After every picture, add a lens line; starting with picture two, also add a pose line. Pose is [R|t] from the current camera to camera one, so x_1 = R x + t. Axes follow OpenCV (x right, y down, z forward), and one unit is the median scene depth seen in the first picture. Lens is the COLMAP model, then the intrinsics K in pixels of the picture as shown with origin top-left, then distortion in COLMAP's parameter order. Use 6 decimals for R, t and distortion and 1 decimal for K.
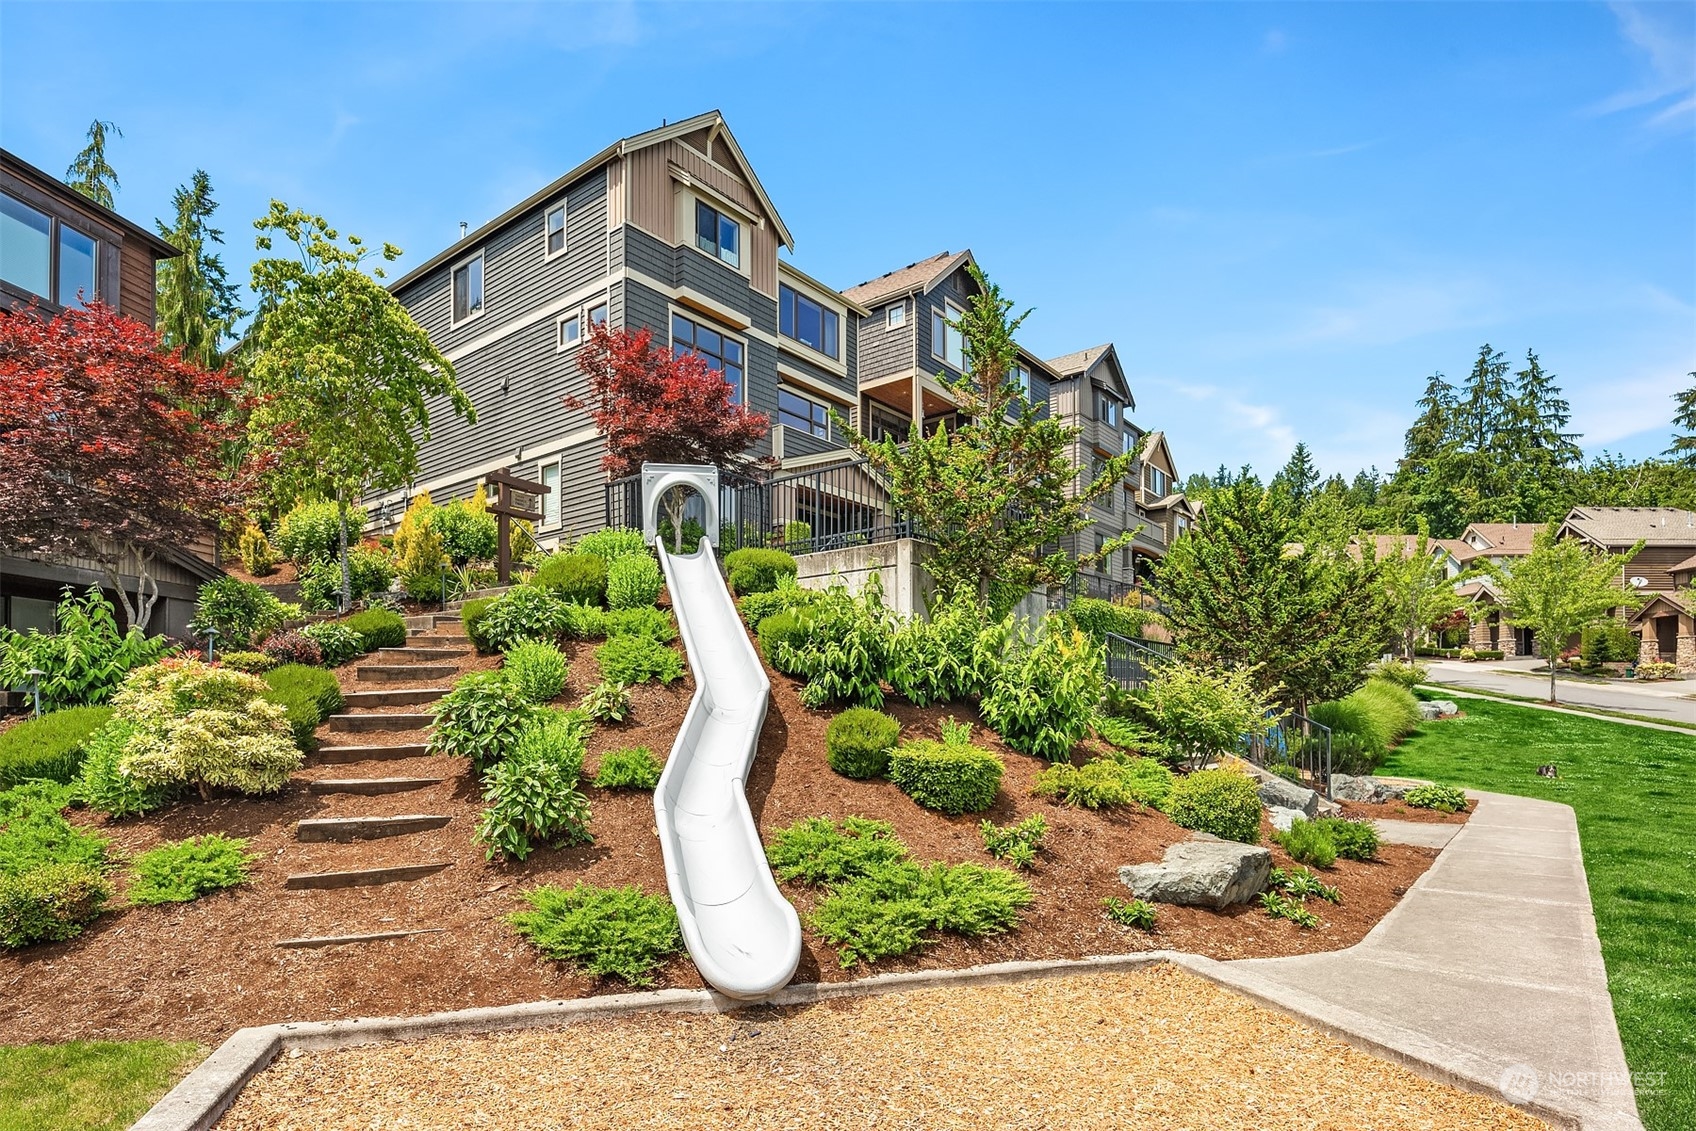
lens RADIAL K [[921.2, 0, 848.4], [0, 921.2, 580.2], [0, 0, 1]] dist [0.002466, -0.008239]
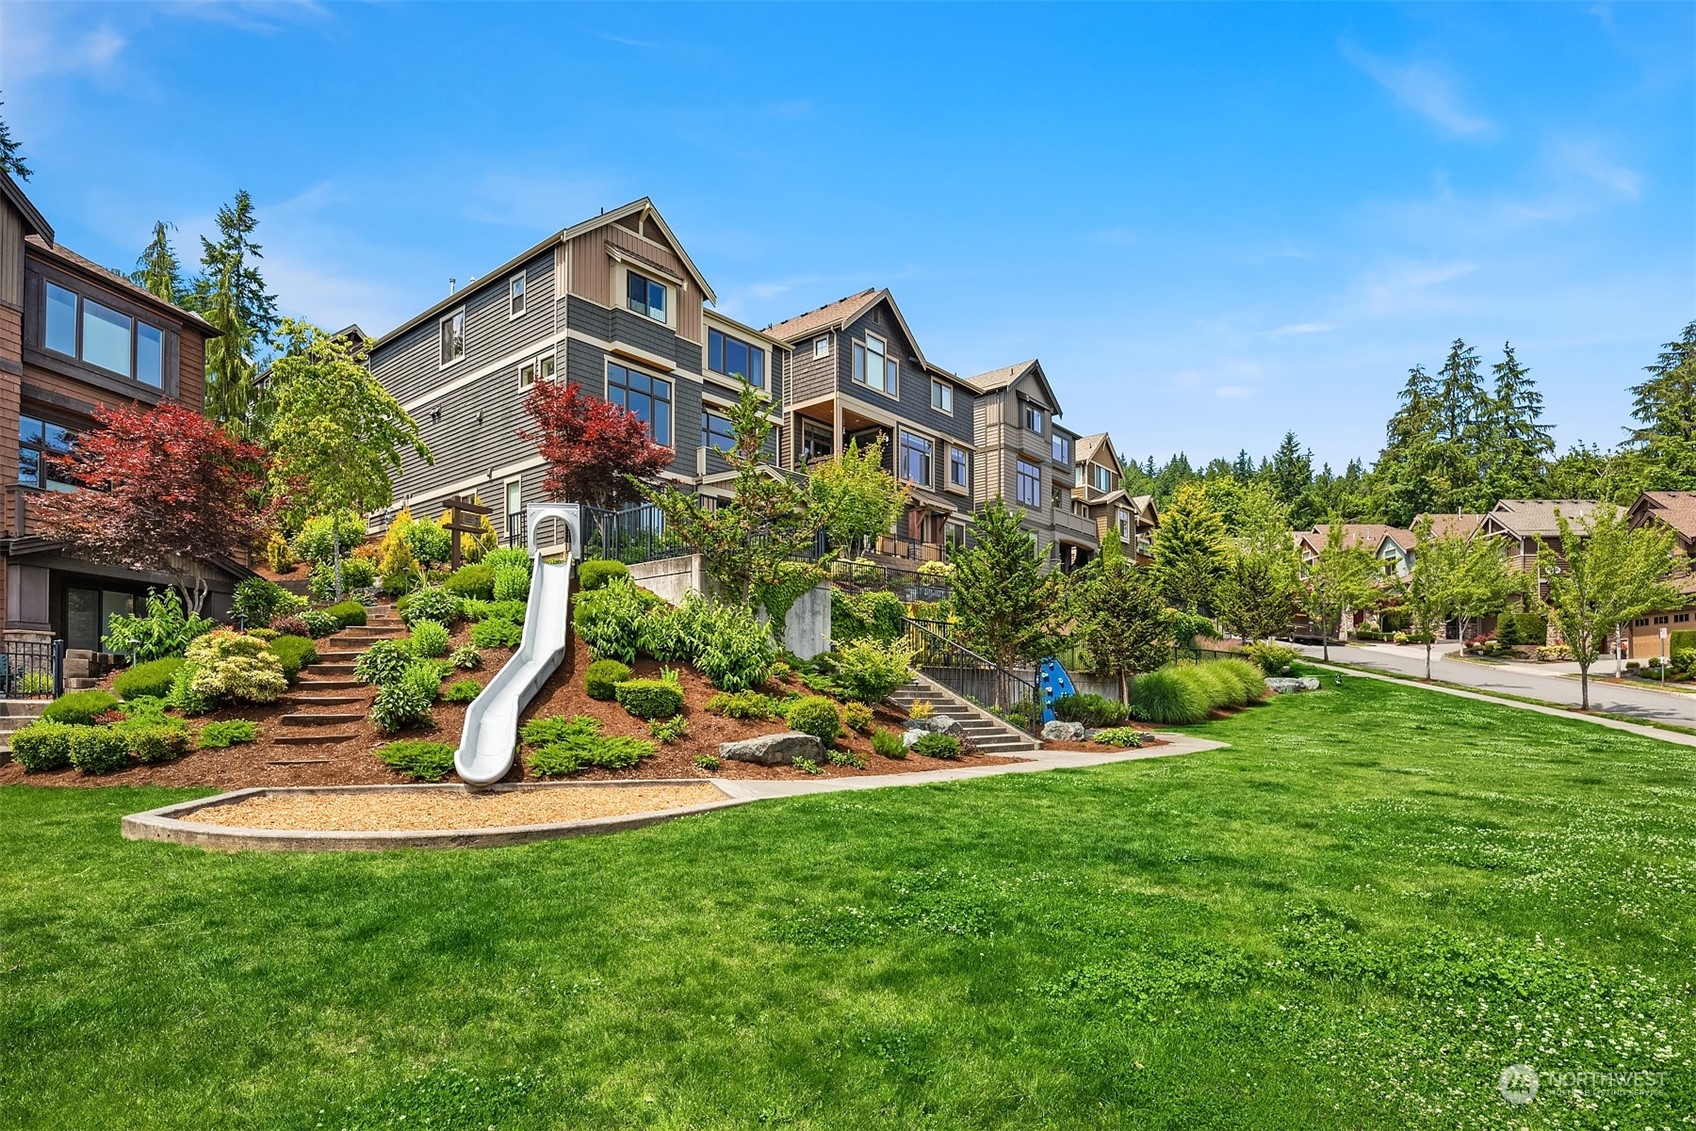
lens RADIAL K [[921.2, 0, 850.5], [0, 921.2, 556.8], [0, 0, 1]] dist [0.002466, -0.008239]
pose [[0.999586, -0.001976, -0.028710, 0.174967], [0.001712, 0.999956, -0.009231, -0.012885], [0.028727, 0.009178, 0.999545, -0.242303]]
